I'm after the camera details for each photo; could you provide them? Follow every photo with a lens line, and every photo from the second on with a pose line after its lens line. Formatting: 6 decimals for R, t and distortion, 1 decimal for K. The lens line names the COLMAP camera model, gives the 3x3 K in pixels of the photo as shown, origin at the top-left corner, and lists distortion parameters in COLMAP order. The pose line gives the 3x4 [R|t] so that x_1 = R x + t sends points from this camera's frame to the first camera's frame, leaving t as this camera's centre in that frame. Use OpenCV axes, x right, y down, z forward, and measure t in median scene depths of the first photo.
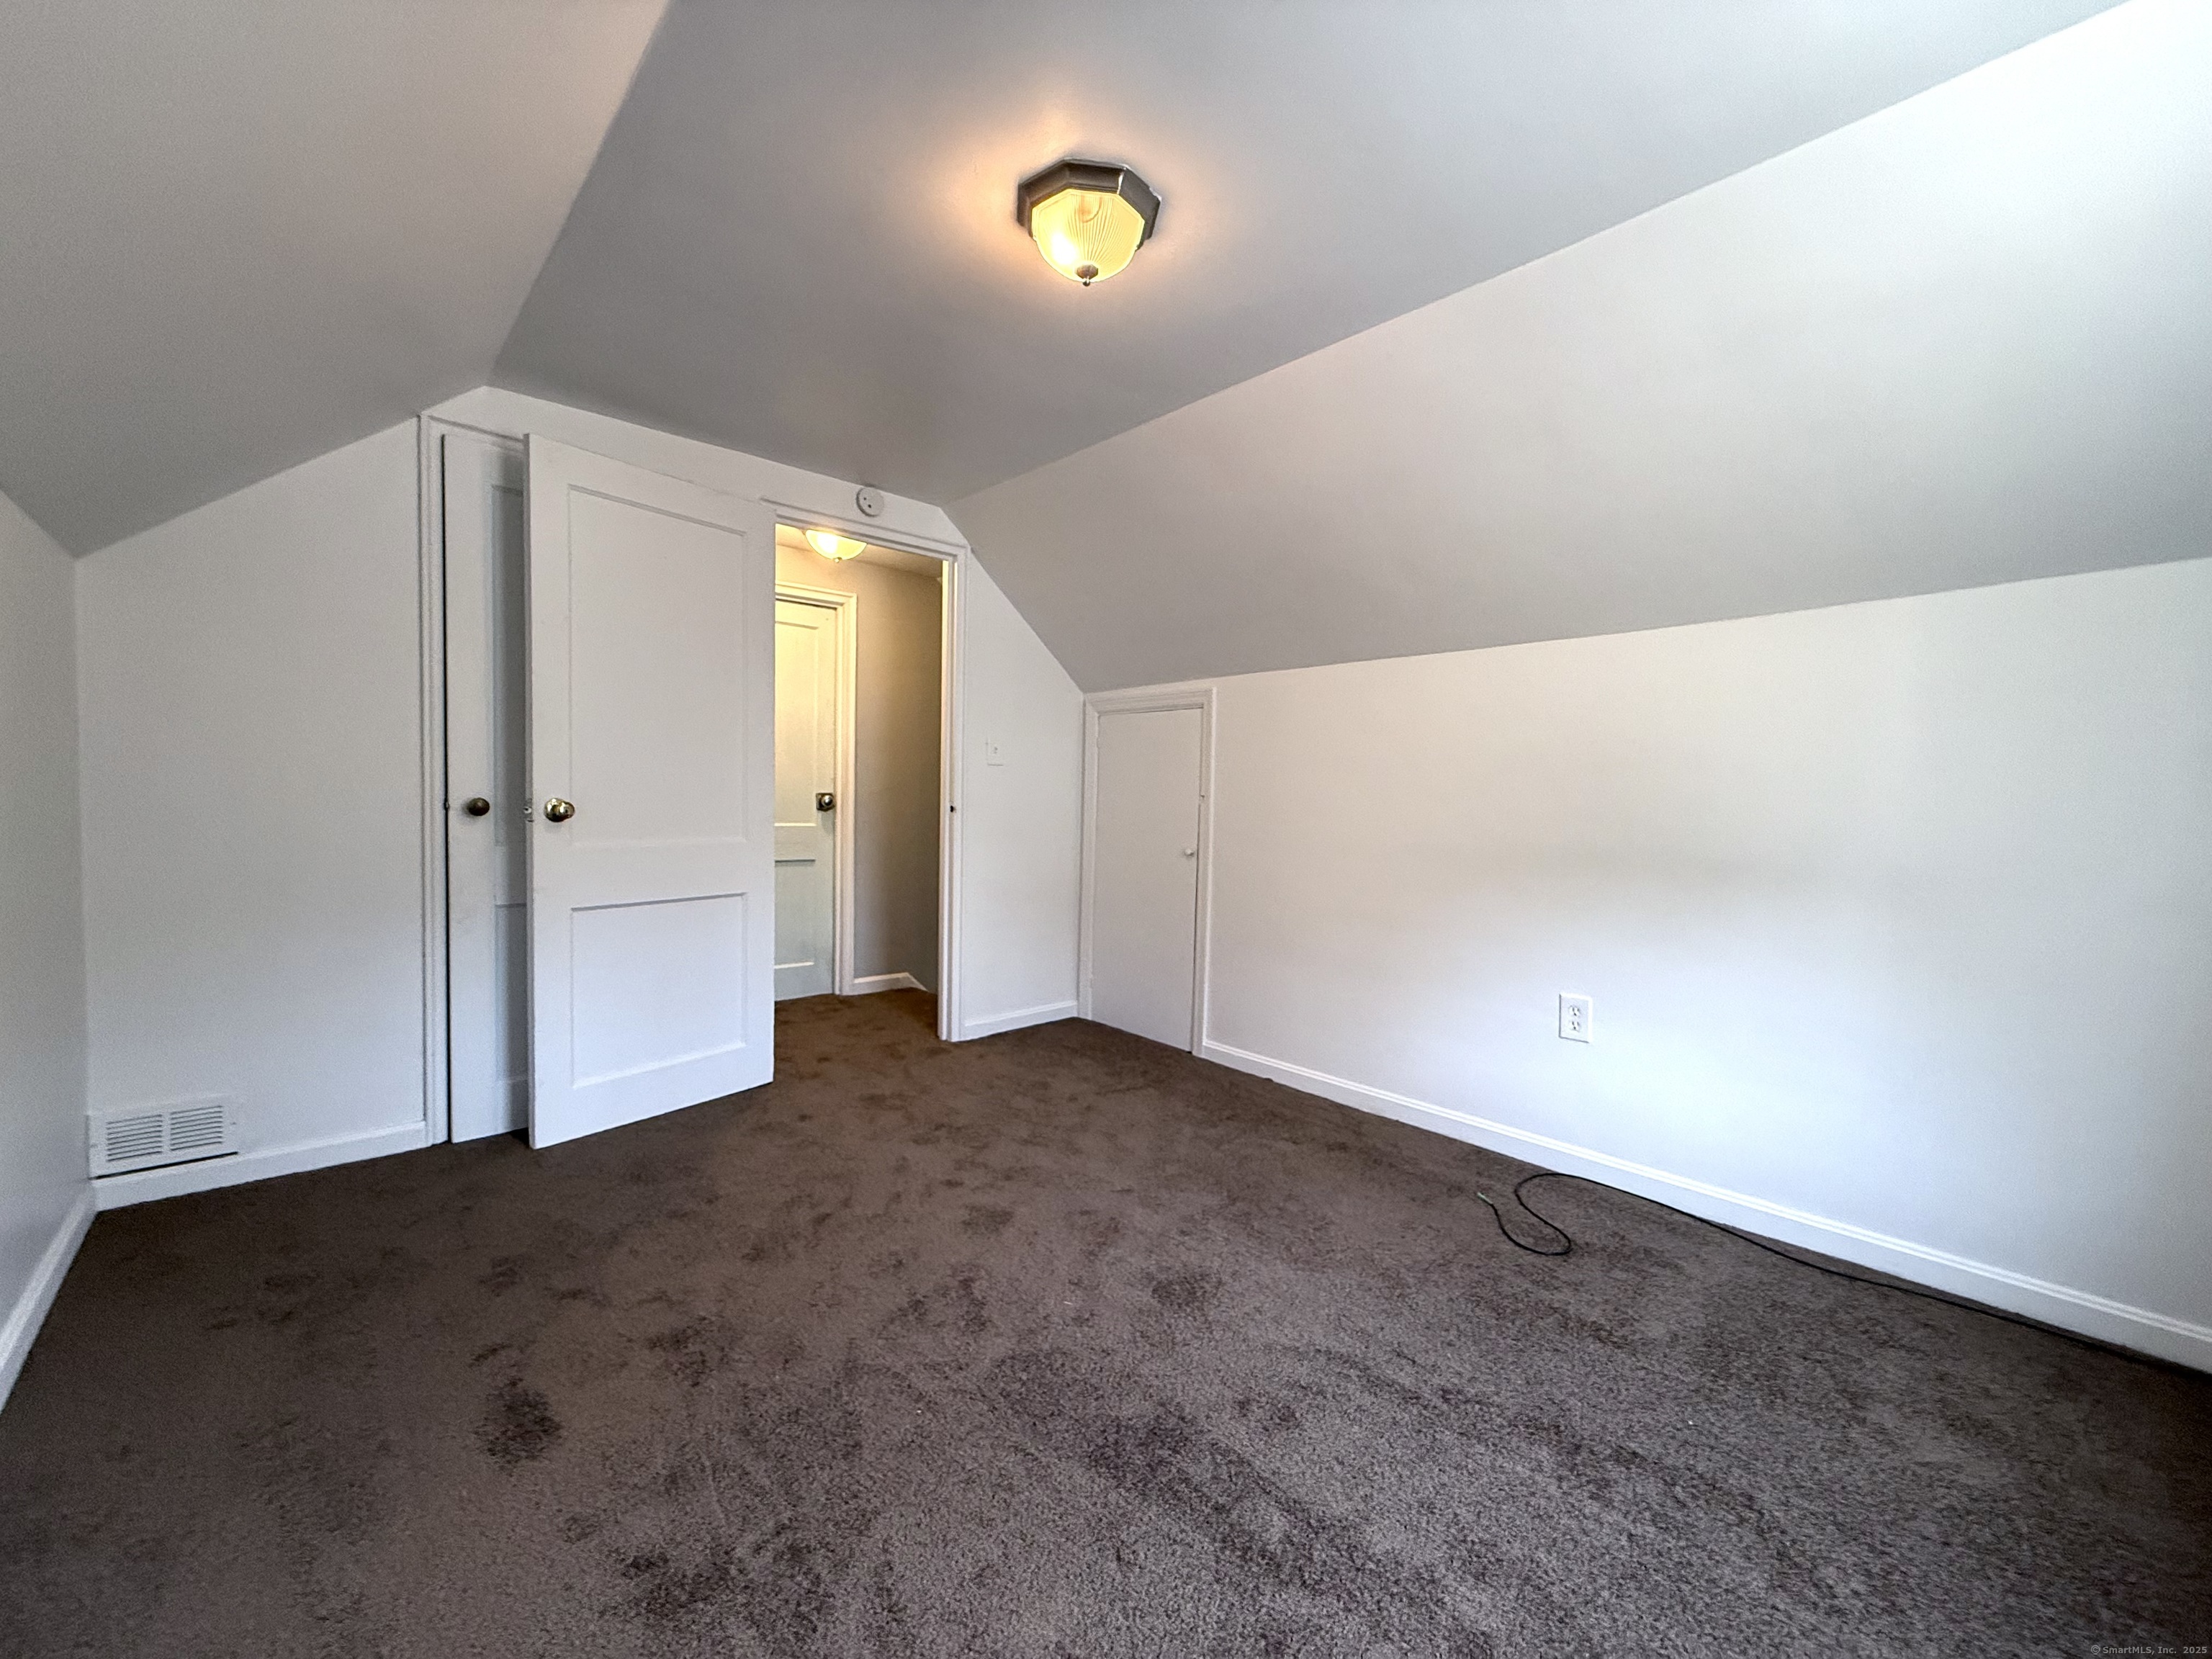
lens RADIAL K [[884.2, 0, 1101.5], [0, 884.2, 833.1], [0, 0, 1]] dist [0.001201, 0.000198]
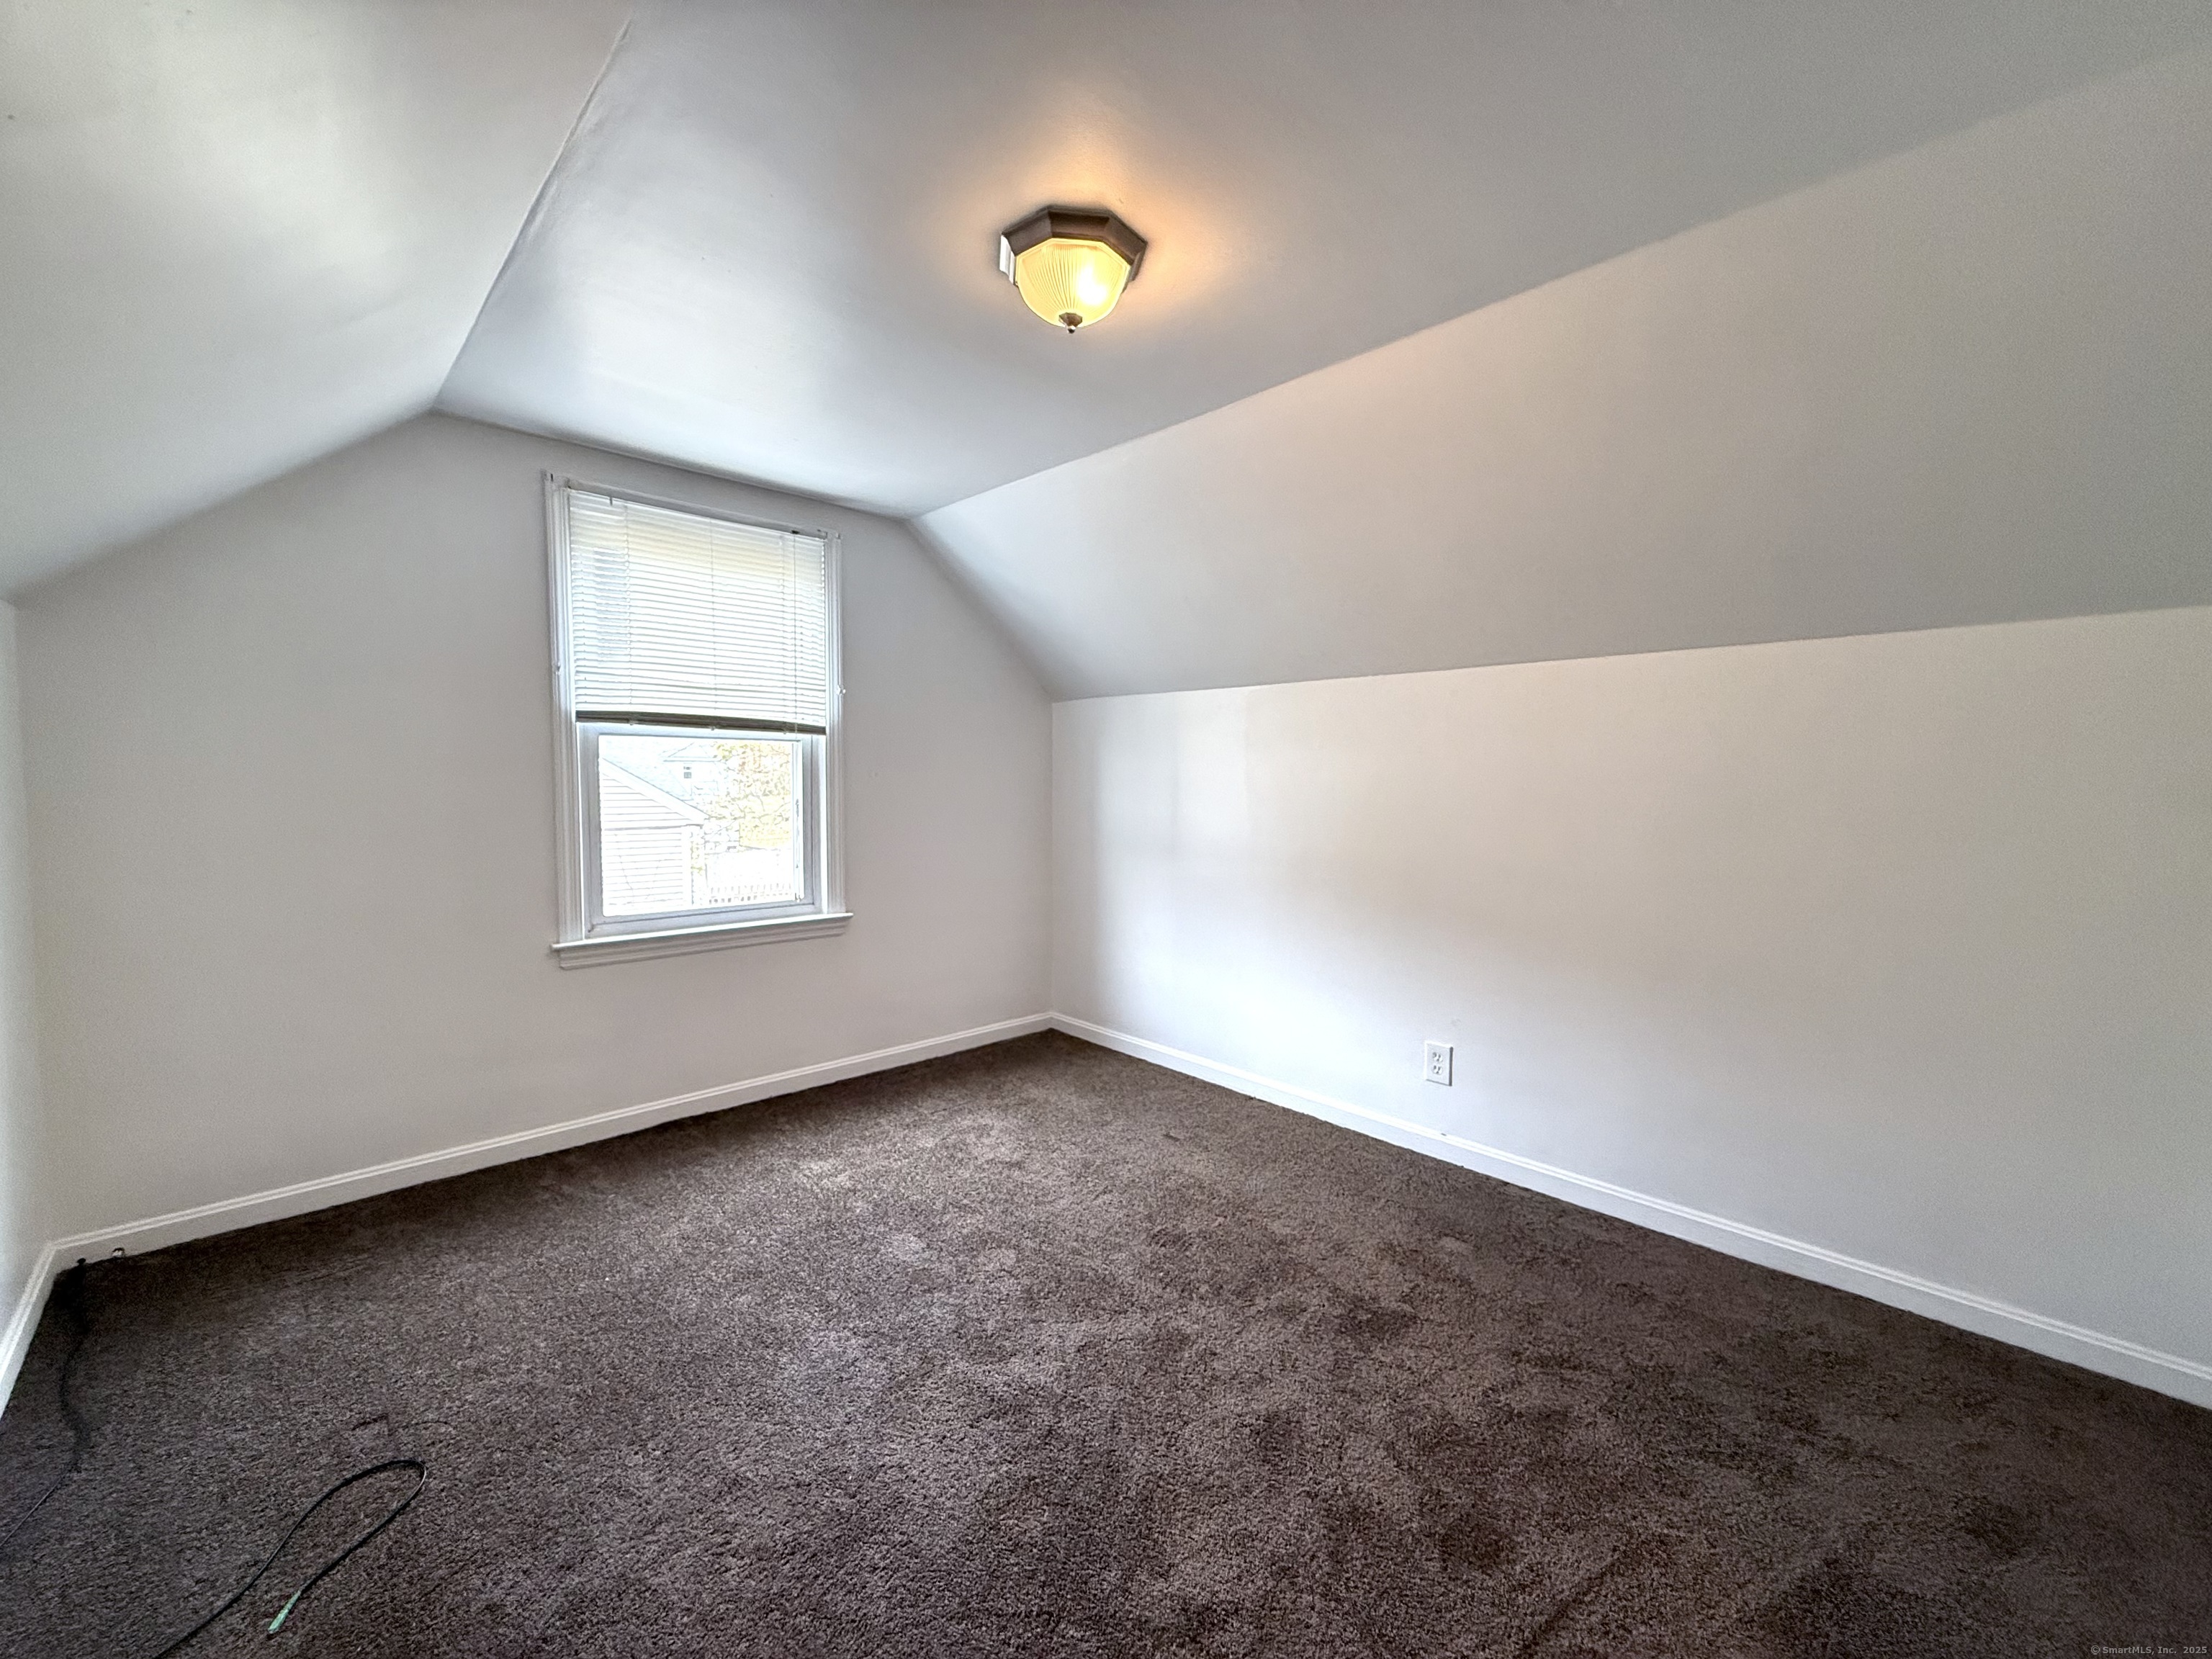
lens RADIAL K [[884.2, 0, 1101.5], [0, 884.2, 833.1], [0, 0, 1]] dist [0.001201, 0.000198]
pose [[-0.998794, -0.033494, -0.035884, -0.008612], [-0.037026, 0.994019, 0.102741, -0.119089], [0.032229, 0.103946, -0.994061, 1.412955]]
